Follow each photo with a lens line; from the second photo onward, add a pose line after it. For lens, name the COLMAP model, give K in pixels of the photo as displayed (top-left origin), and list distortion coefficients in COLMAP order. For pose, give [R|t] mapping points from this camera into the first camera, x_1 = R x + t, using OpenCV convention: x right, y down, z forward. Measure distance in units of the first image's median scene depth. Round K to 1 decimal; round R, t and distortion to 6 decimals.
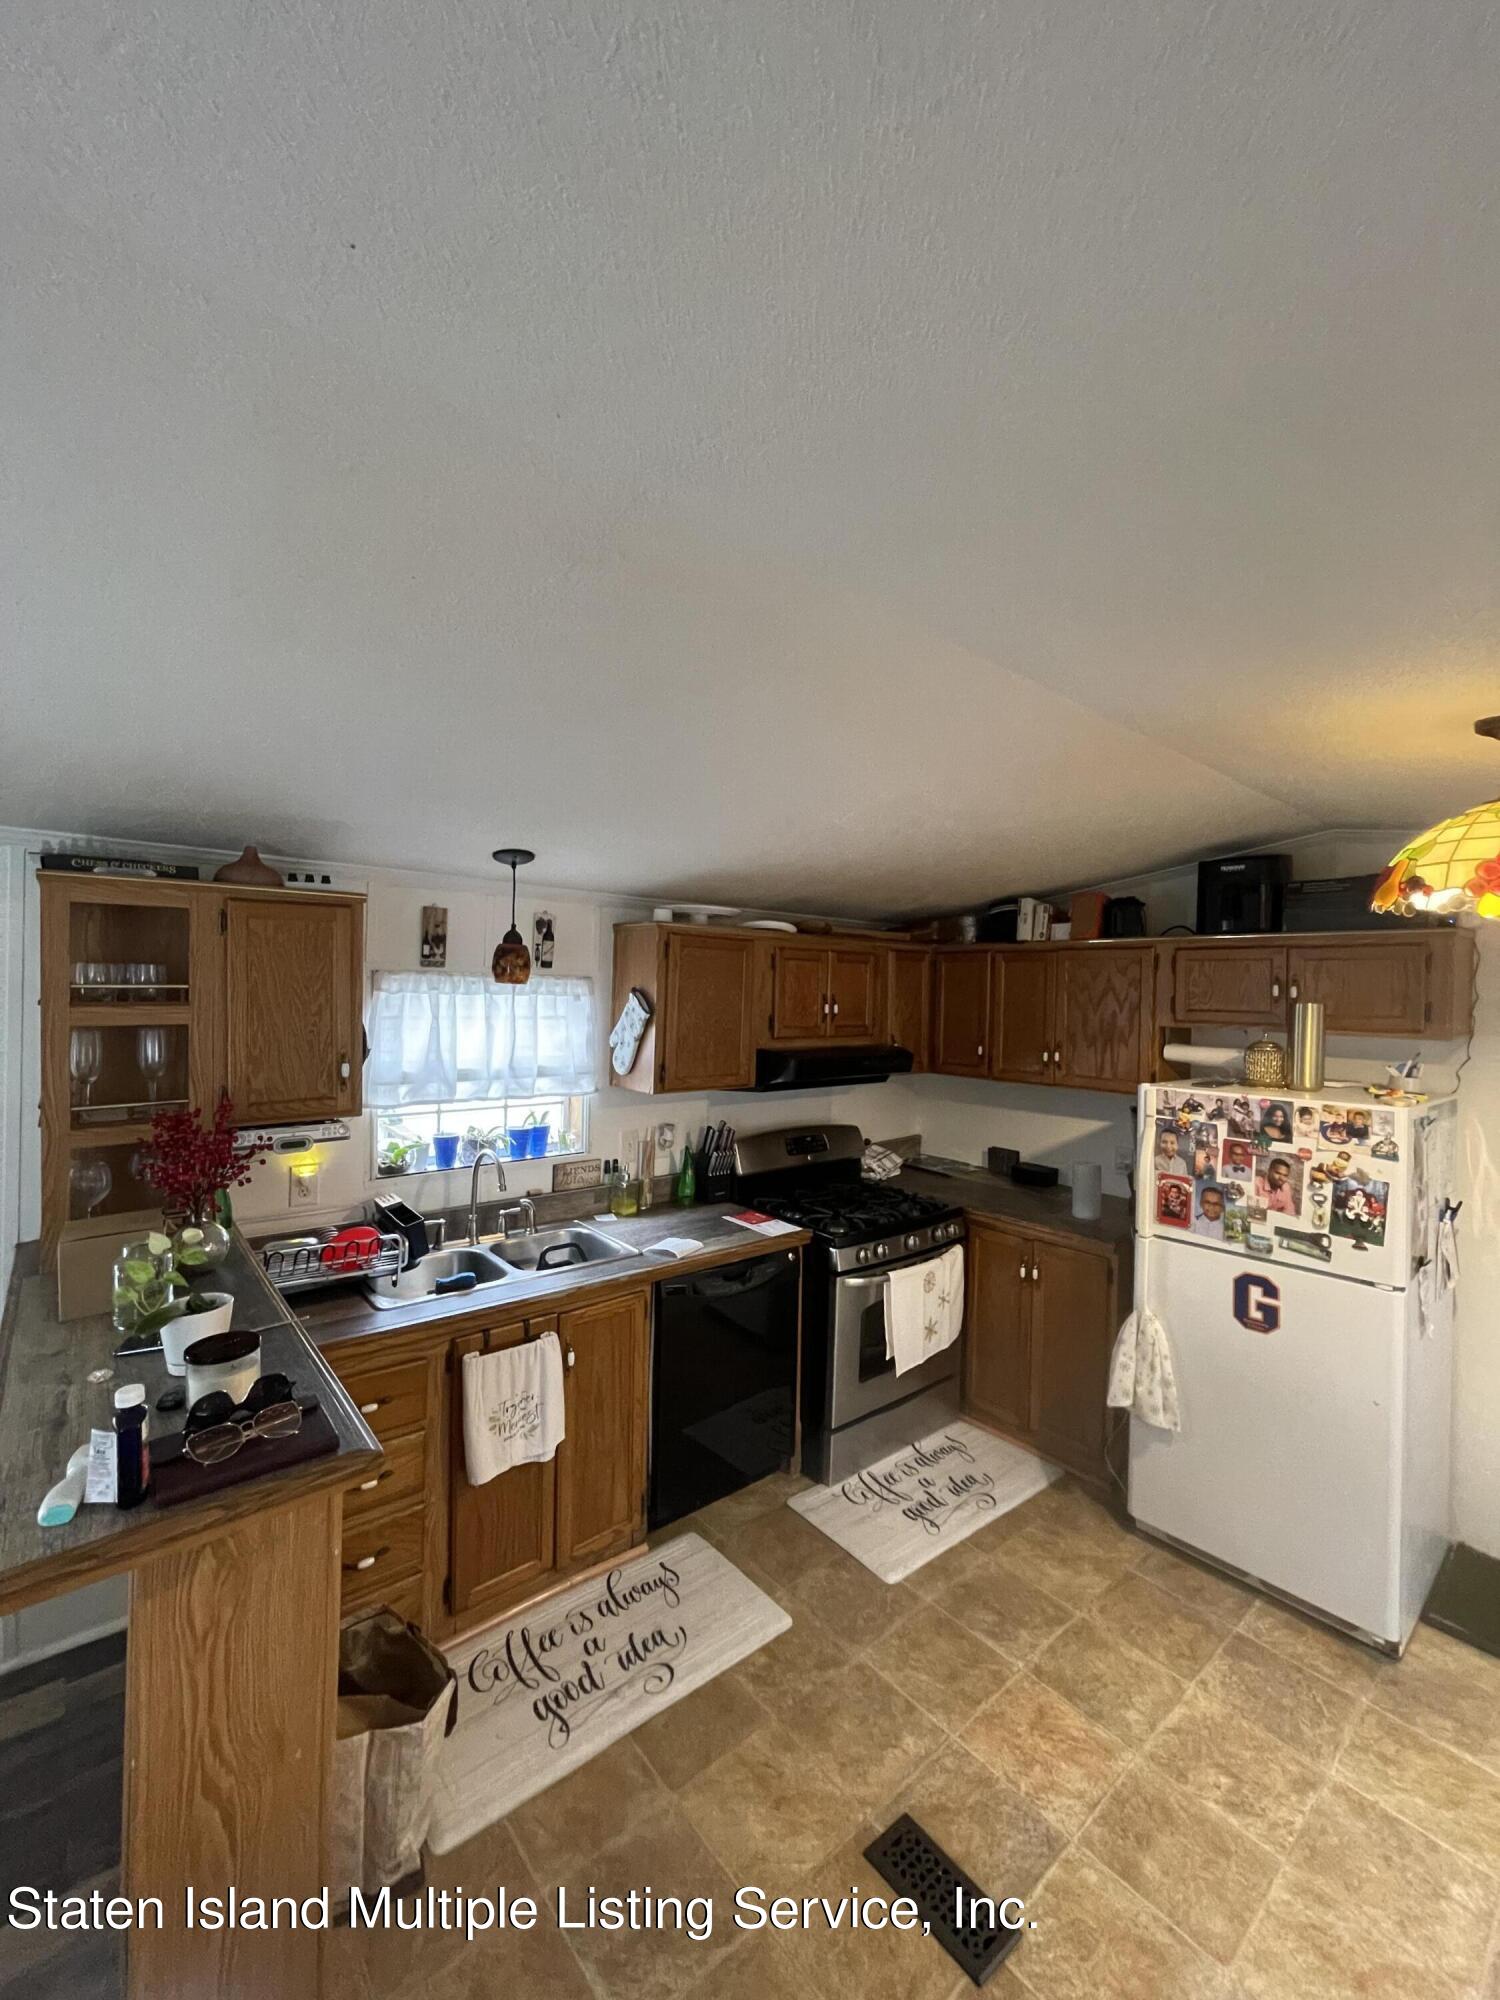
lens RADIAL K [[807.3, 0, 759.2], [0, 807.3, 1000.3], [0, 0, 1]] dist [-0.024887, 0.012839]
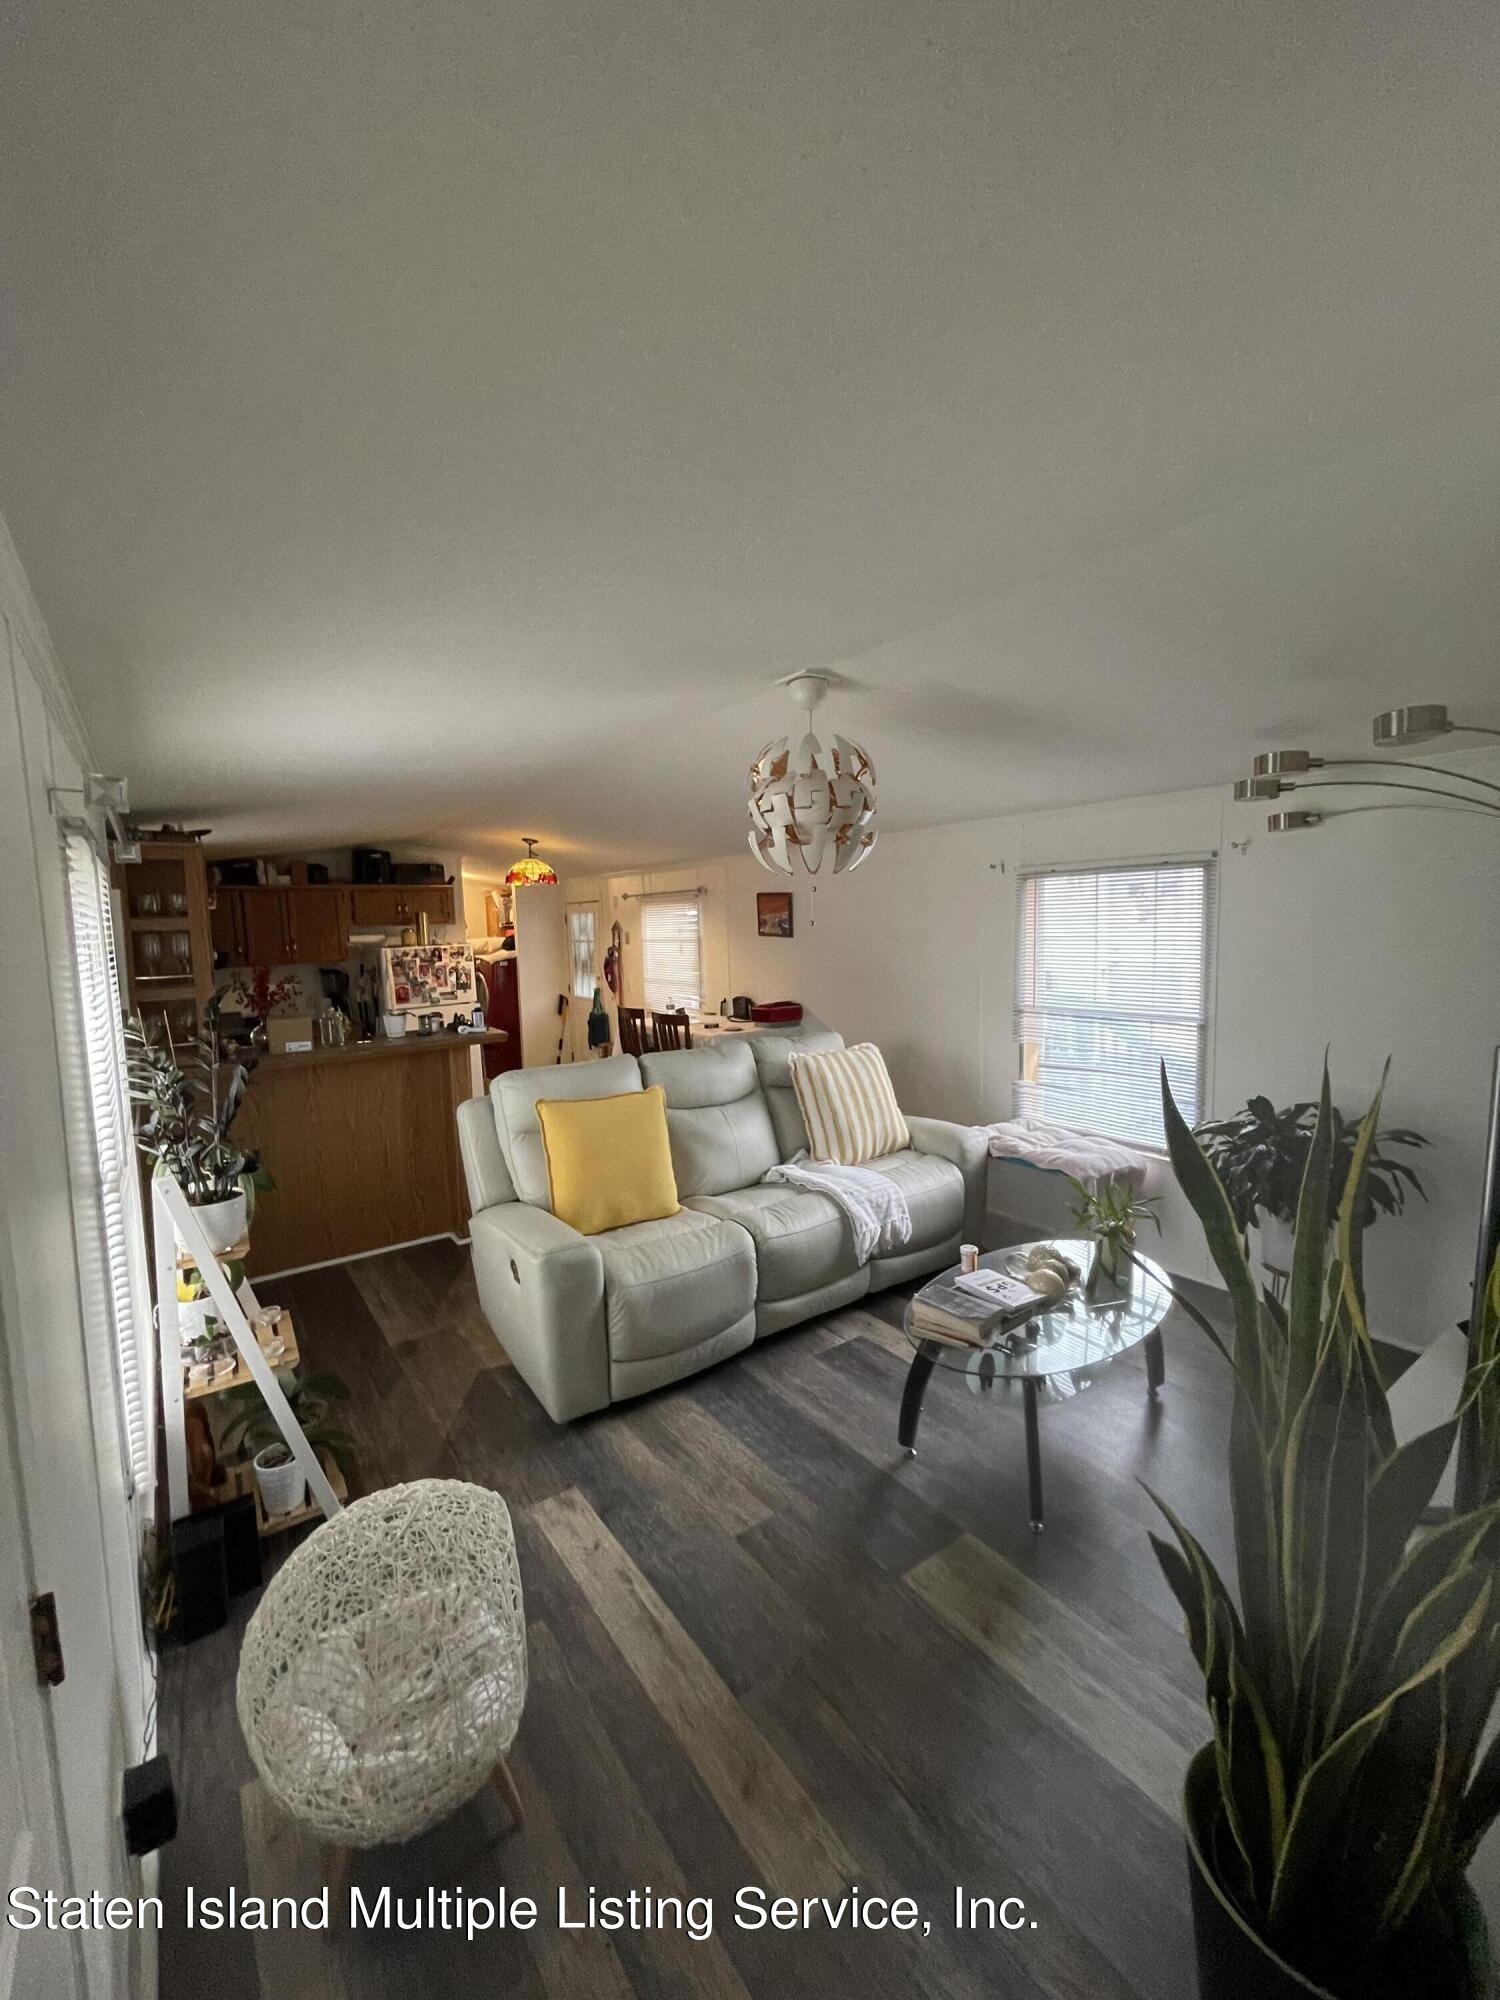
lens RADIAL K [[807.3, 0, 759.2], [0, 807.3, 1000.3], [0, 0, 1]] dist [-0.024887, 0.012839]
pose [[0.073989, -0.120396, 0.989965, -1.831125], [0.044769, 0.992086, 0.117308, 0.028659], [-0.996254, 0.035640, 0.078794, -0.291473]]
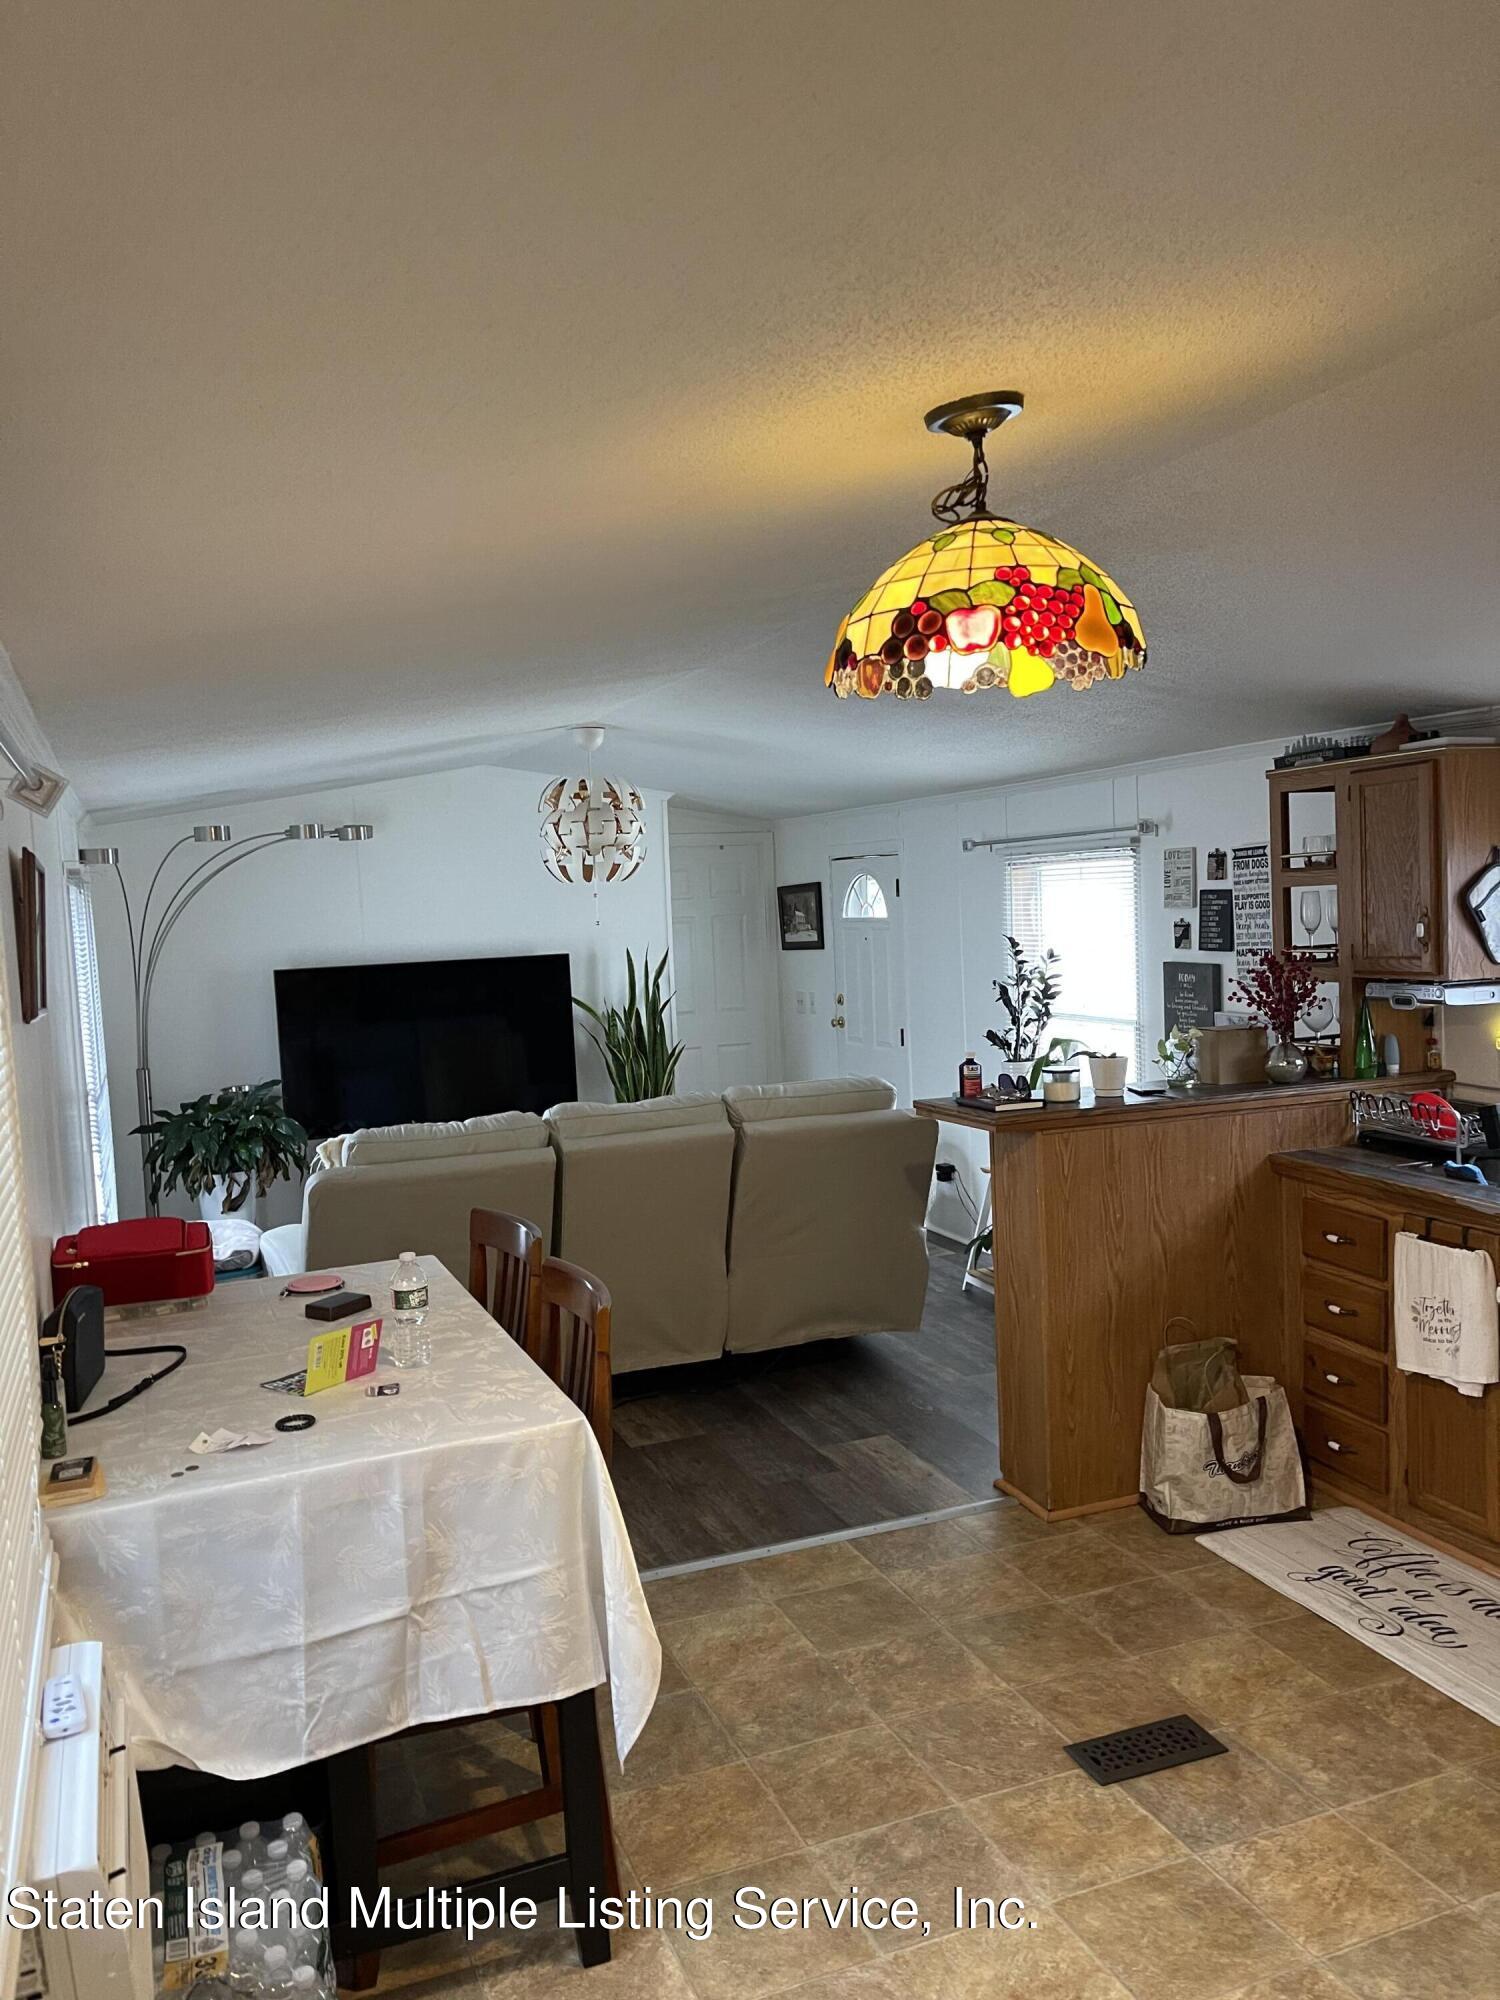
lens RADIAL K [[1529.8, 0, 750.0], [0, 1529.8, 1000.0], [0, 0, 1]] dist [0.000914, 0.096524]
pose [[-0.321168, 0.047120, -0.945849, 1.297104], [0.021624, 0.998866, 0.042418, 0.063268], [0.946775, -0.006830, -0.321823, 0.700783]]
